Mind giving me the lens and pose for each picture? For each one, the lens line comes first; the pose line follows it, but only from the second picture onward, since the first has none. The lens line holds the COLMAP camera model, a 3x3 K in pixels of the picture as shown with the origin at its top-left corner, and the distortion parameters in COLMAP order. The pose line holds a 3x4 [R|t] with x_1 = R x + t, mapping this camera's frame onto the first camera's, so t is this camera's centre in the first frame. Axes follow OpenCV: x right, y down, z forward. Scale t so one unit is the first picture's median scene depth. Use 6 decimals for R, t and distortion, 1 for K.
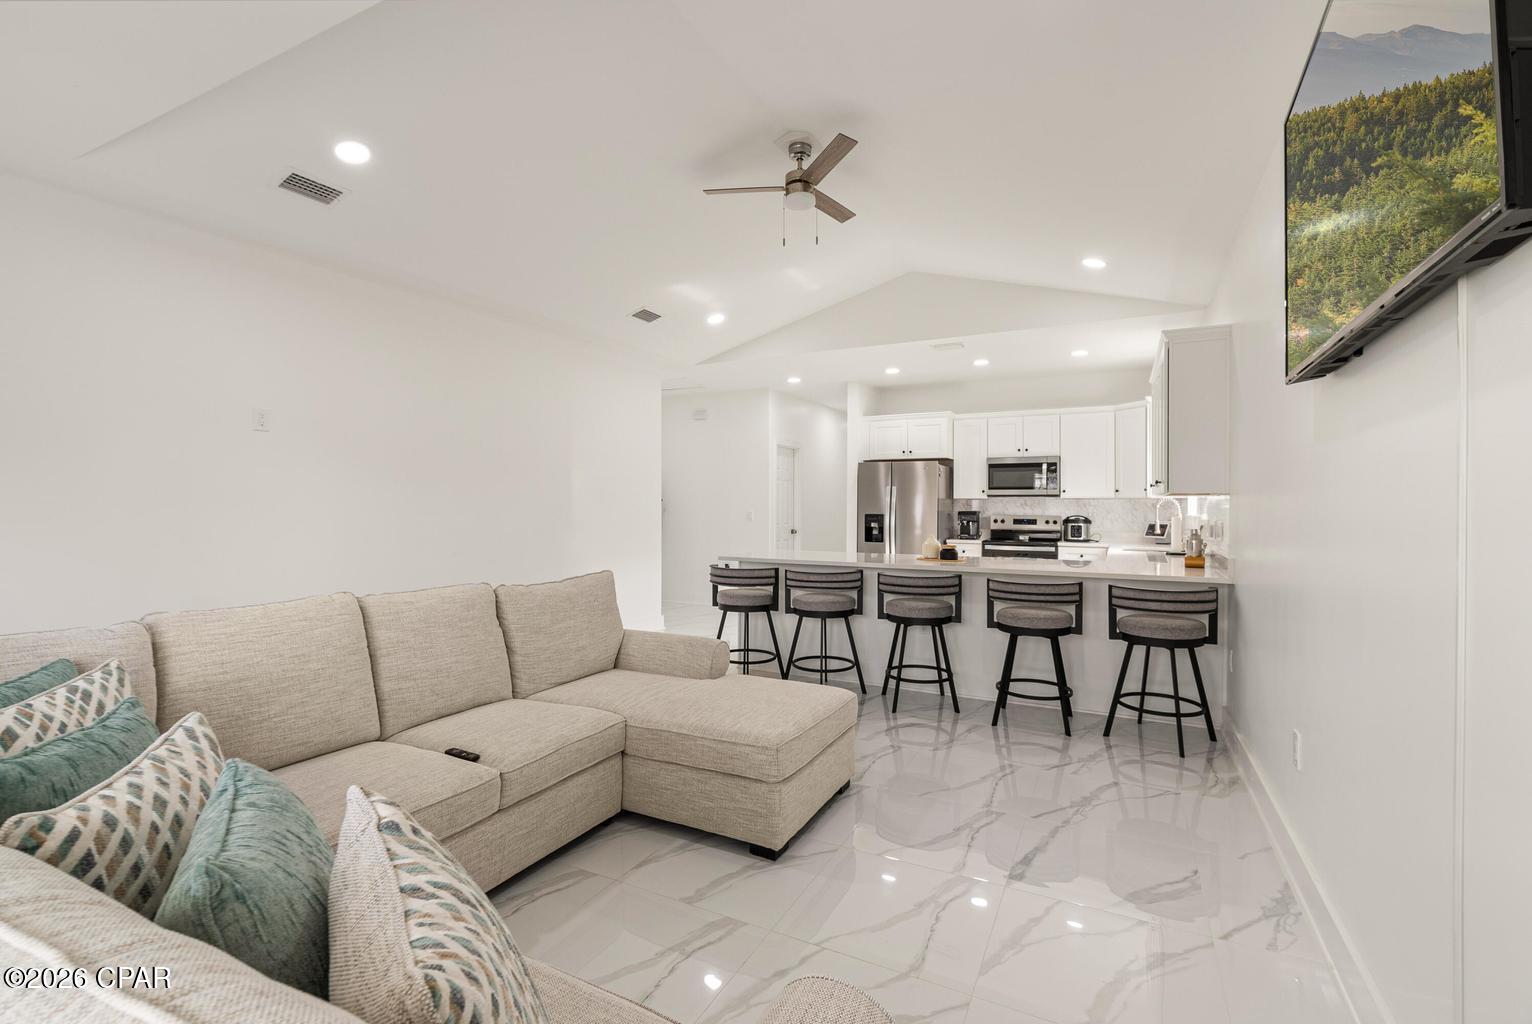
lens RADIAL K [[710.0, 0, 761.8], [0, 710.0, 517.9], [0, 0, 1]] dist [-0.002620, 0.001157]
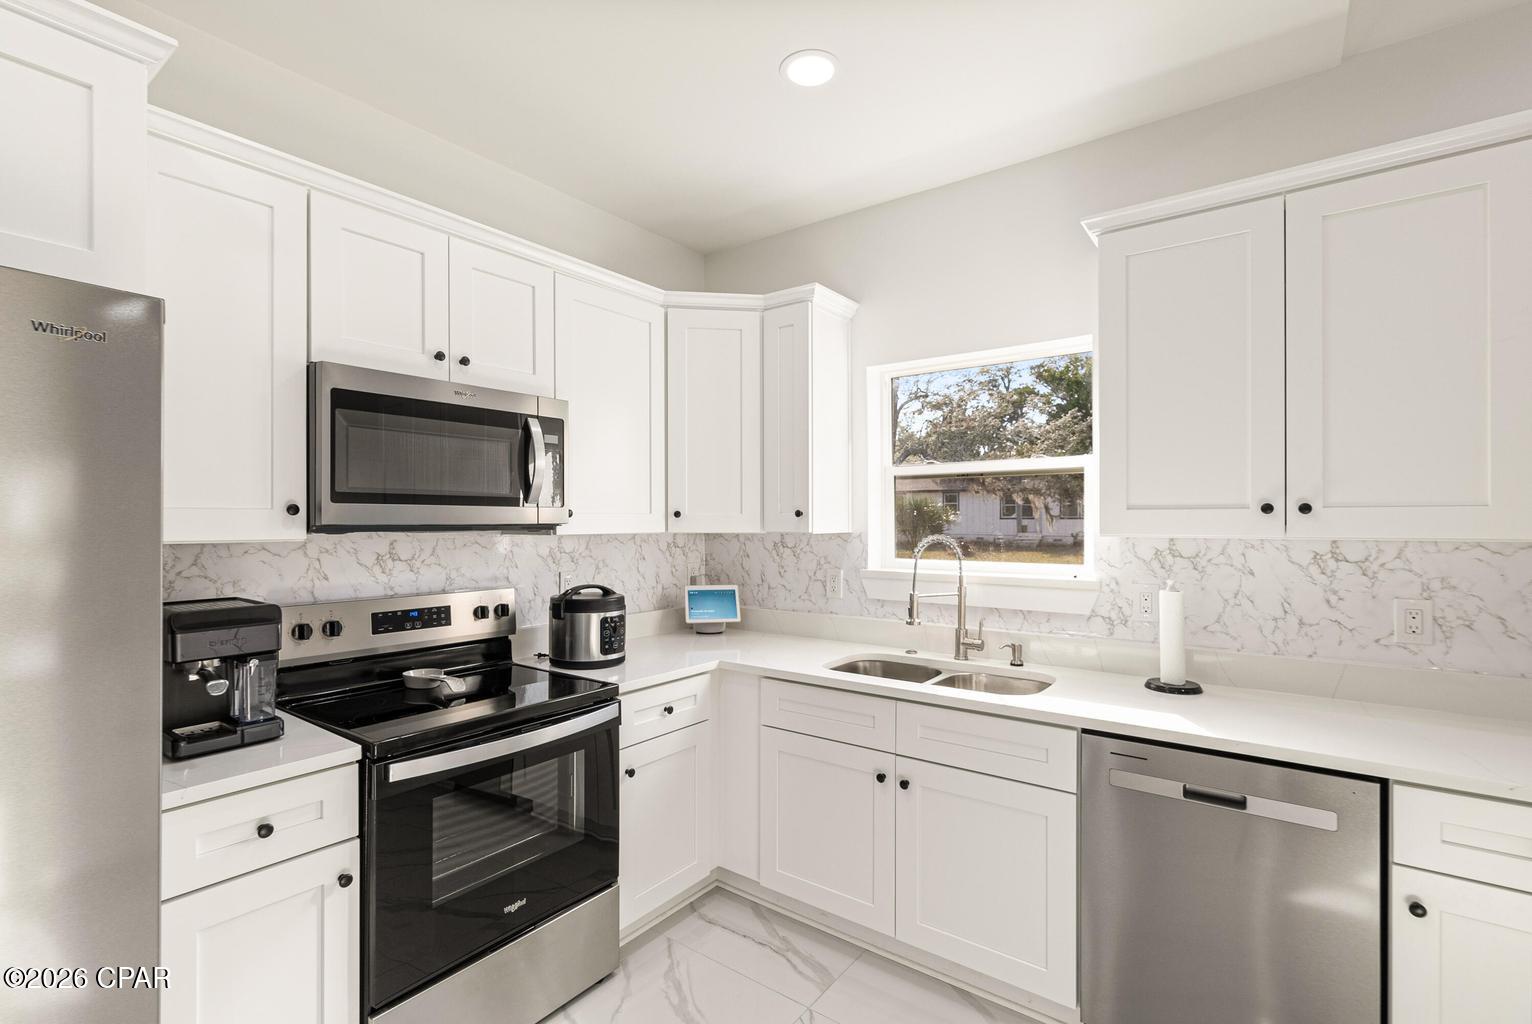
lens RADIAL K [[710.0, 0, 759.0], [0, 710.0, 516.0], [0, 0, 1]] dist [-0.002620, 0.001157]
pose [[0.180182, 0.007134, 0.983607, 0.122063], [0.021614, 0.999704, -0.011210, -0.029845], [-0.983396, 0.023279, 0.179974, 0.827229]]
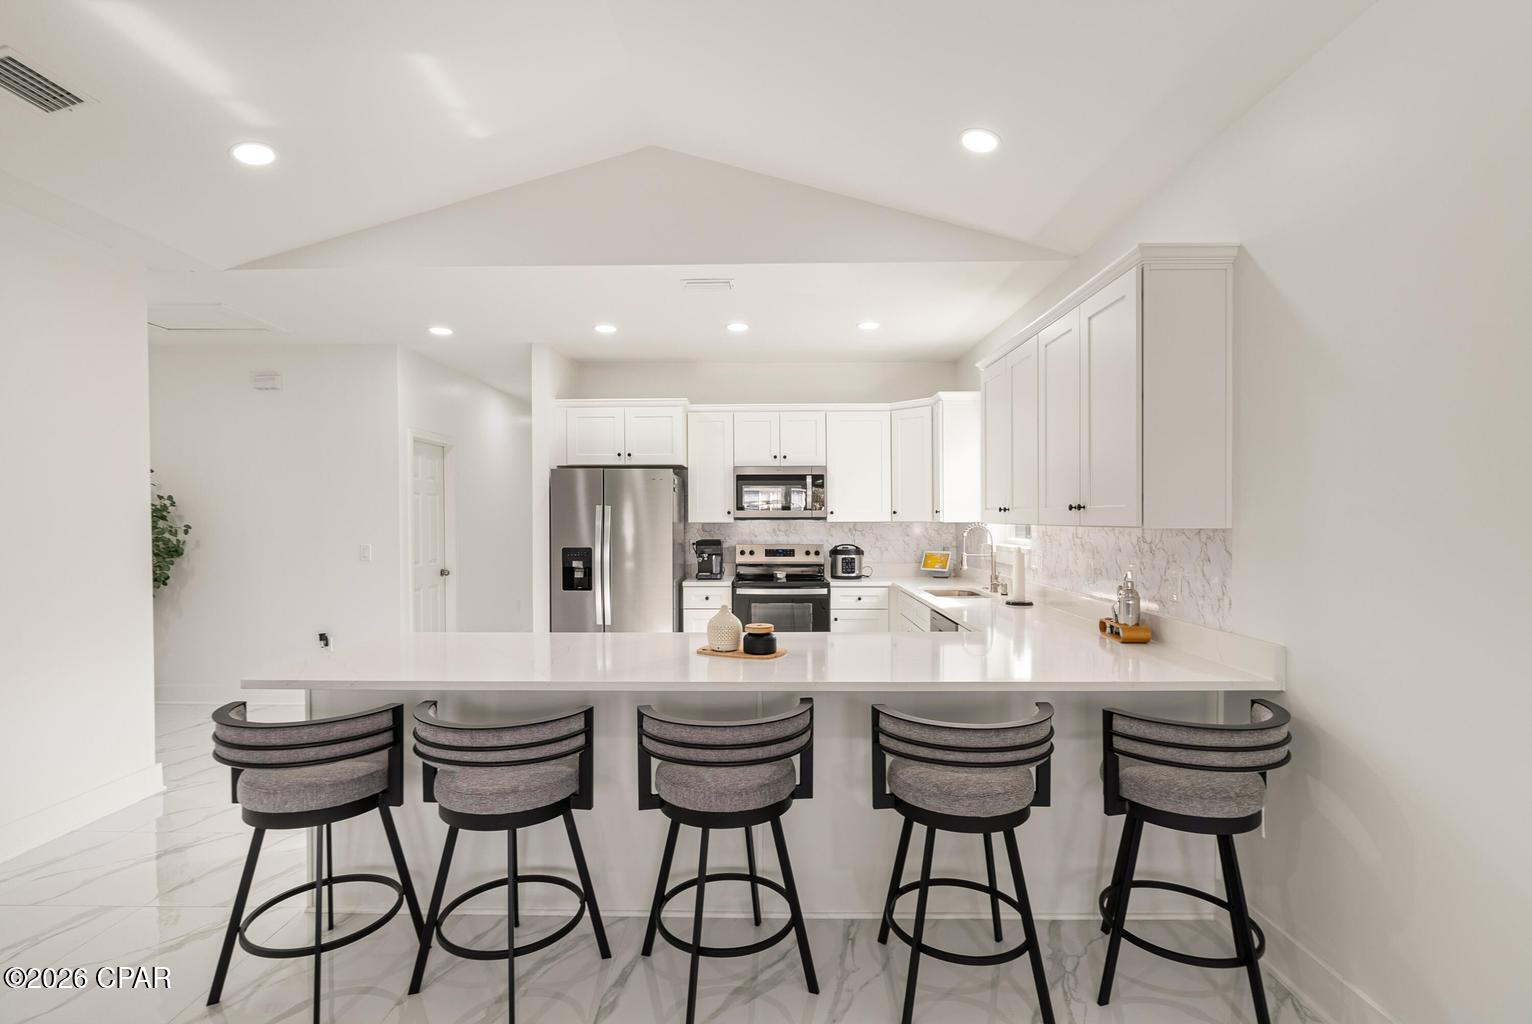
lens RADIAL K [[710.0, 0, 763.9], [0, 710.0, 526.9], [0, 0, 1]] dist [-0.002620, 0.001157]
pose [[0.895092, -0.011536, 0.445731, 0.020969], [0.012854, 0.999917, 0.000066, -0.022648], [-0.445695, 0.005670, 0.895167, 0.339490]]
